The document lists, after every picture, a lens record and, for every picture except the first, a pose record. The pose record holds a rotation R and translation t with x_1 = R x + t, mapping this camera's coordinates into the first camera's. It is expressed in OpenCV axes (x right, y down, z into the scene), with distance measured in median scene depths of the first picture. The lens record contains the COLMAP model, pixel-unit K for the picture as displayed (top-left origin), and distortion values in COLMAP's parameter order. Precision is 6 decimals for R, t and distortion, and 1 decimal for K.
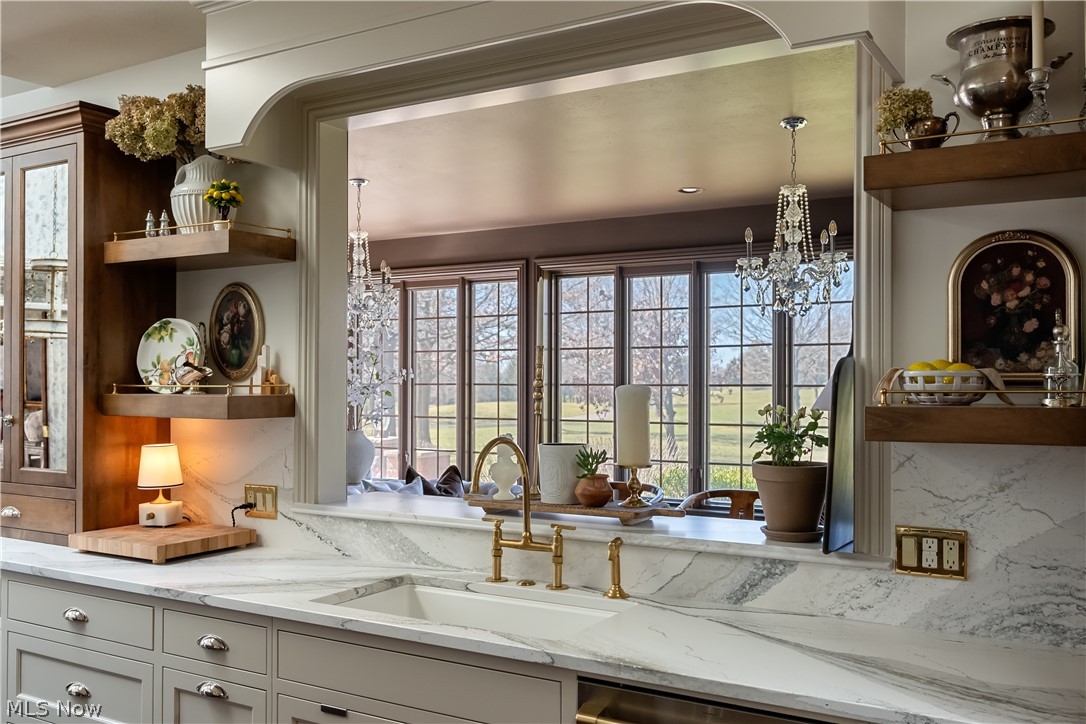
lens RADIAL K [[972.7, 0, 543.0], [0, 972.7, 362.0], [0, 0, 1]] dist [-0.001327, -0.000672]
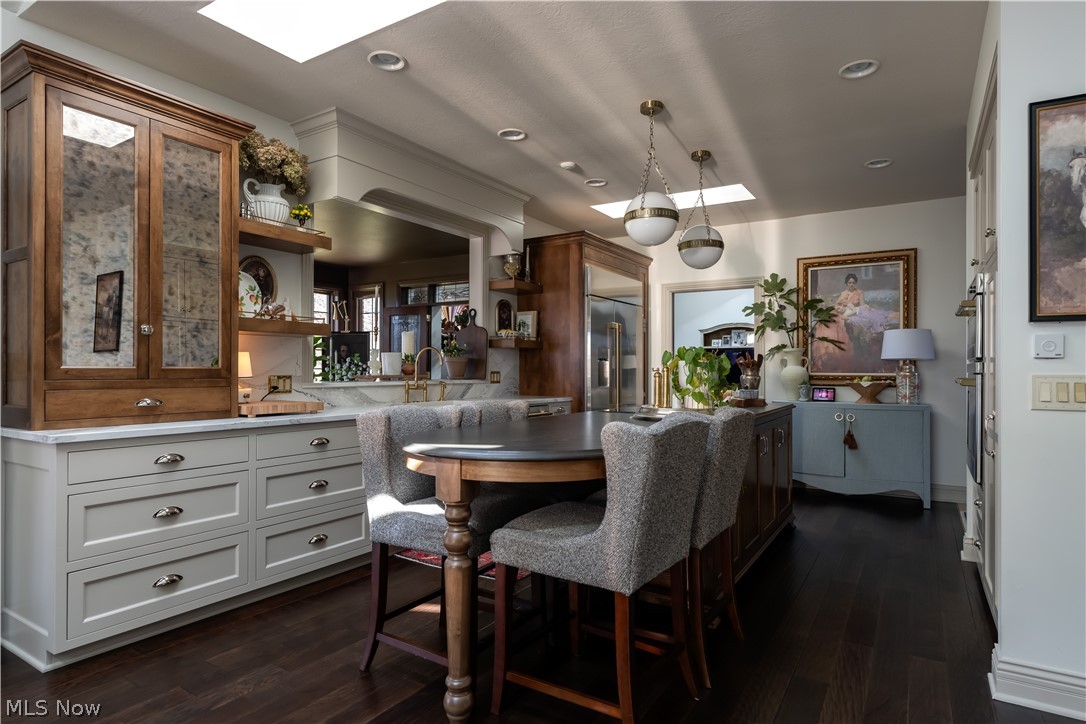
lens RADIAL K [[605.4, 0, 543.0], [0, 605.4, 362.0], [0, 0, 1]] dist [-0.001428, -0.000585]
pose [[0.021823, 0.012369, 0.999685, -1.457471], [-0.021401, 0.999700, -0.011902, 0.112870], [-0.999533, -0.021135, 0.022081, 0.536127]]
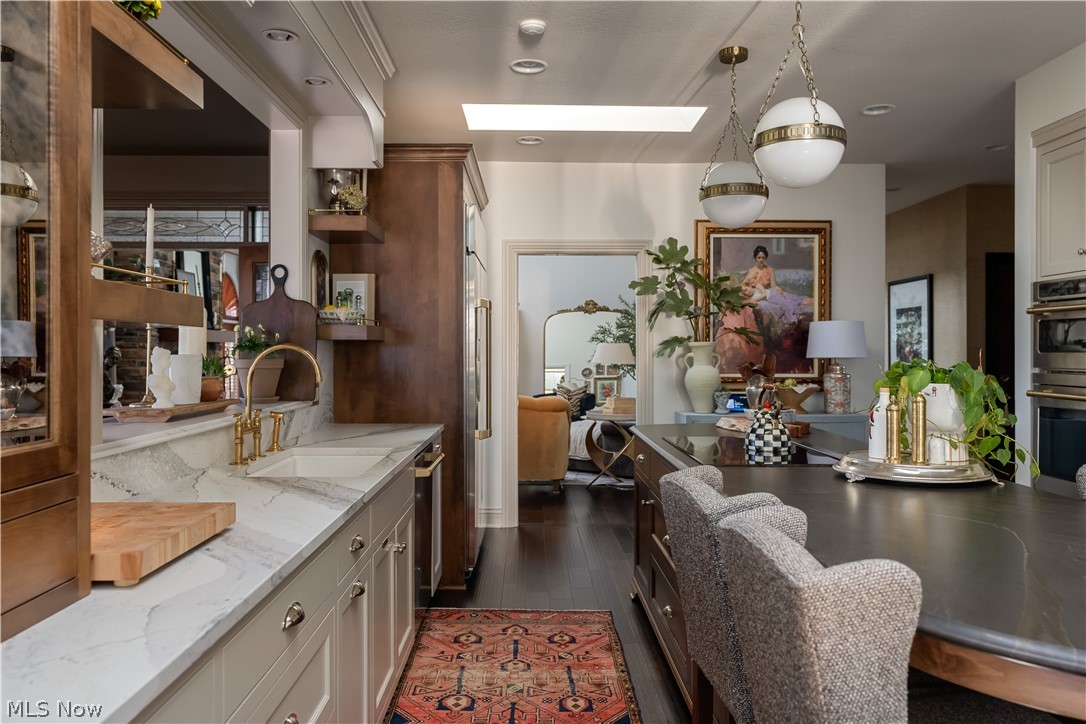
lens RADIAL K [[810.9, 0, 544.3], [0, 810.9, 350.3], [0, 0, 1]] dist [0.010328, 0.001387]
pose [[-0.525034, -0.002378, 0.851078, -0.973692], [-0.018345, 0.999795, -0.008524, 0.075231], [-0.850884, -0.020088, -0.524970, 1.069477]]
